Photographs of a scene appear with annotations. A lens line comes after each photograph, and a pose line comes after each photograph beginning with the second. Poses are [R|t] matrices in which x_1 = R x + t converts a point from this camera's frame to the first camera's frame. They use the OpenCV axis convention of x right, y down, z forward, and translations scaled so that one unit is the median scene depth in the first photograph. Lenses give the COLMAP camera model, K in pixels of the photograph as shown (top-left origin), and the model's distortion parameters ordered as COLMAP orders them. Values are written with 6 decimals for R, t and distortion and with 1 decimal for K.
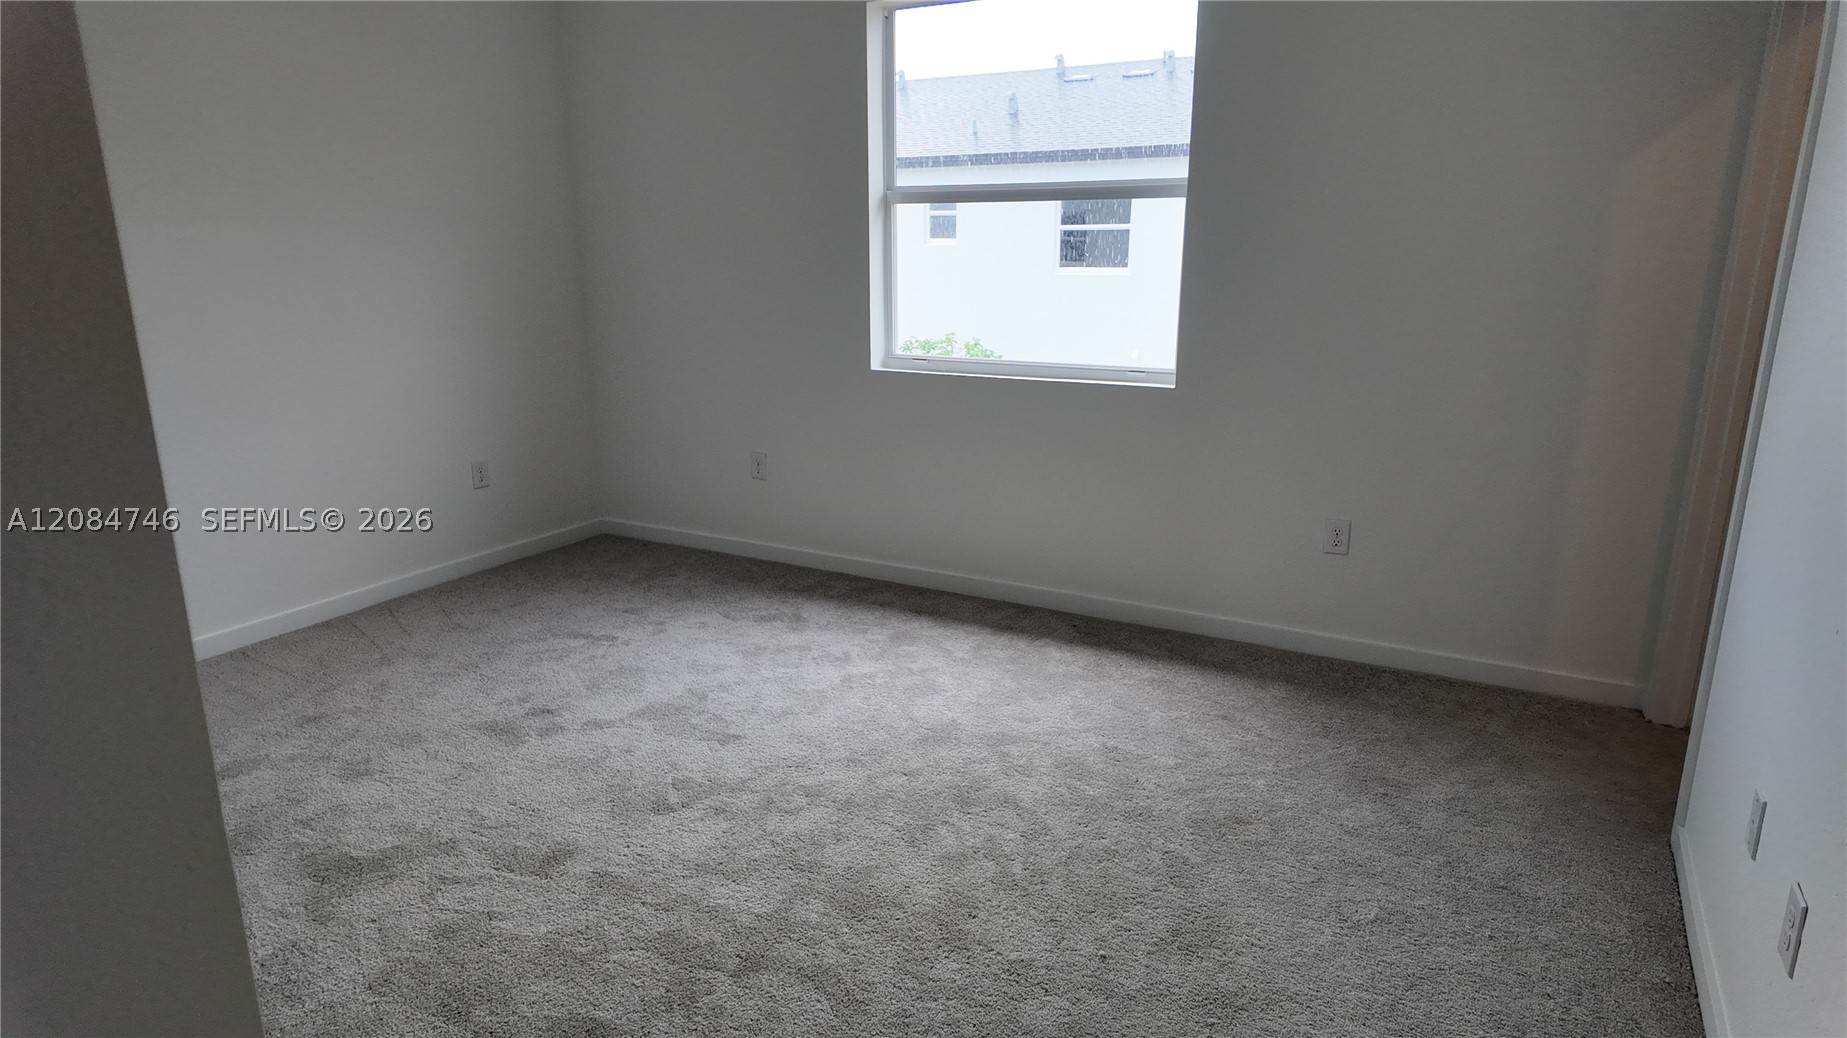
lens RADIAL K [[1074.6, 0, 940.0], [0, 1074.6, 517.9], [0, 0, 1]] dist [0.003460, 0.000773]
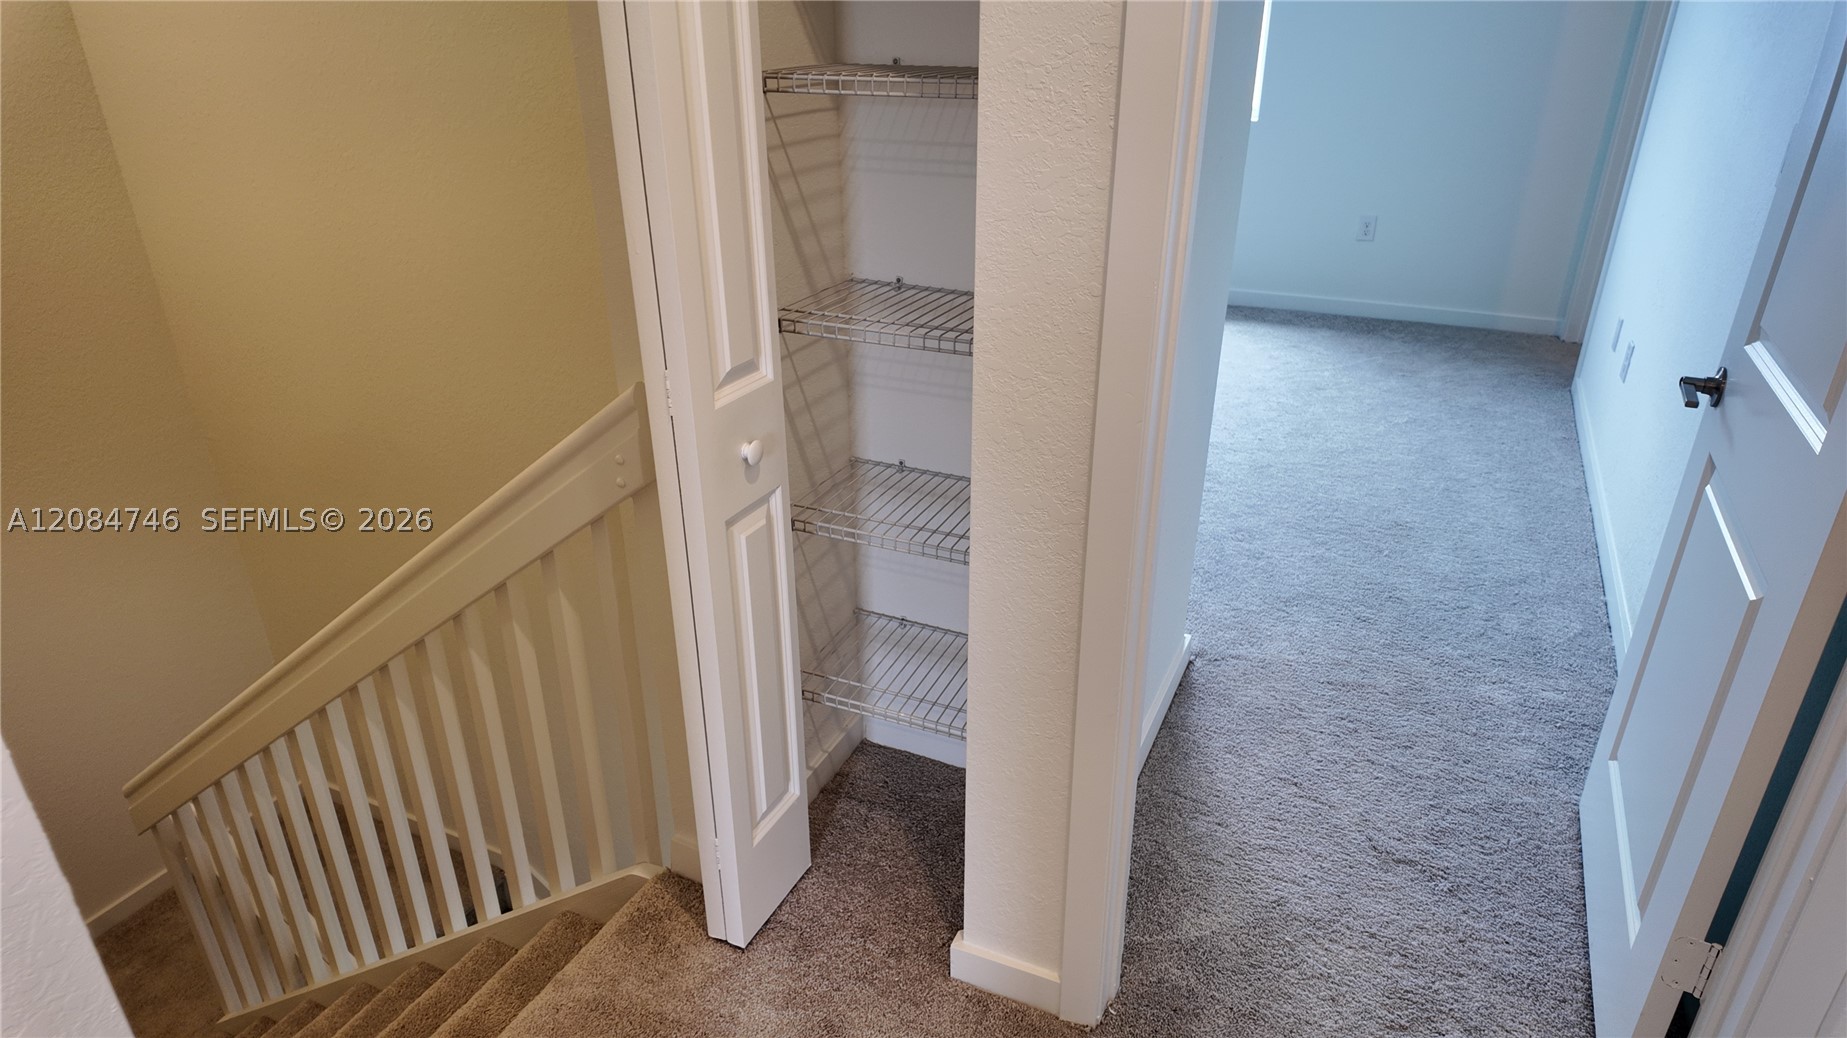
lens RADIAL K [[1074.6, 0, 940.0], [0, 1074.6, 517.9], [0, 0, 1]] dist [0.003460, 0.000773]
pose [[0.997616, -0.030982, 0.061660, -0.339910], [0.019182, 0.982834, 0.183493, 0.137216], [-0.066287, -0.181873, 0.981085, -0.508048]]
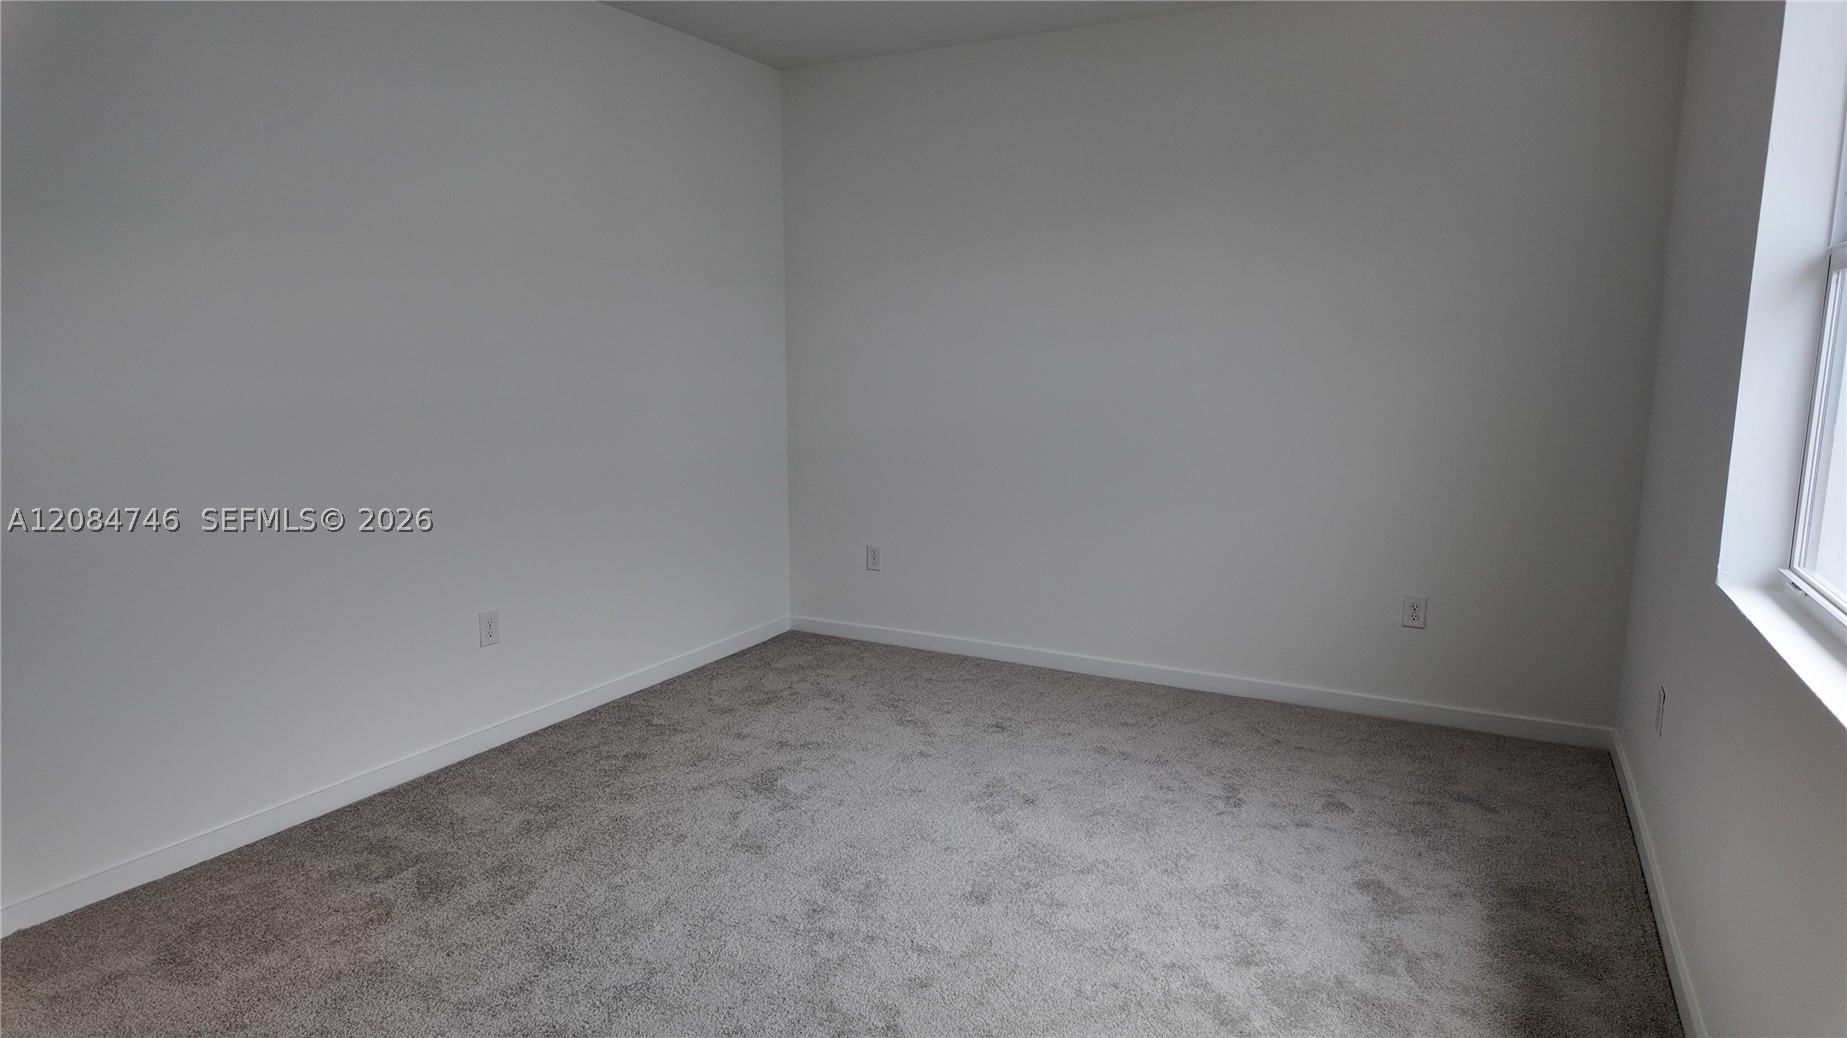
lens RADIAL K [[1074.6, 0, 940.0], [0, 1074.6, 517.9], [0, 0, 1]] dist [0.003460, 0.000773]
pose [[0.015970, 0.151074, -0.988393, 0.626927], [-0.255547, 0.956306, 0.142041, -0.209447], [0.966665, 0.250312, 0.053879, 0.838836]]
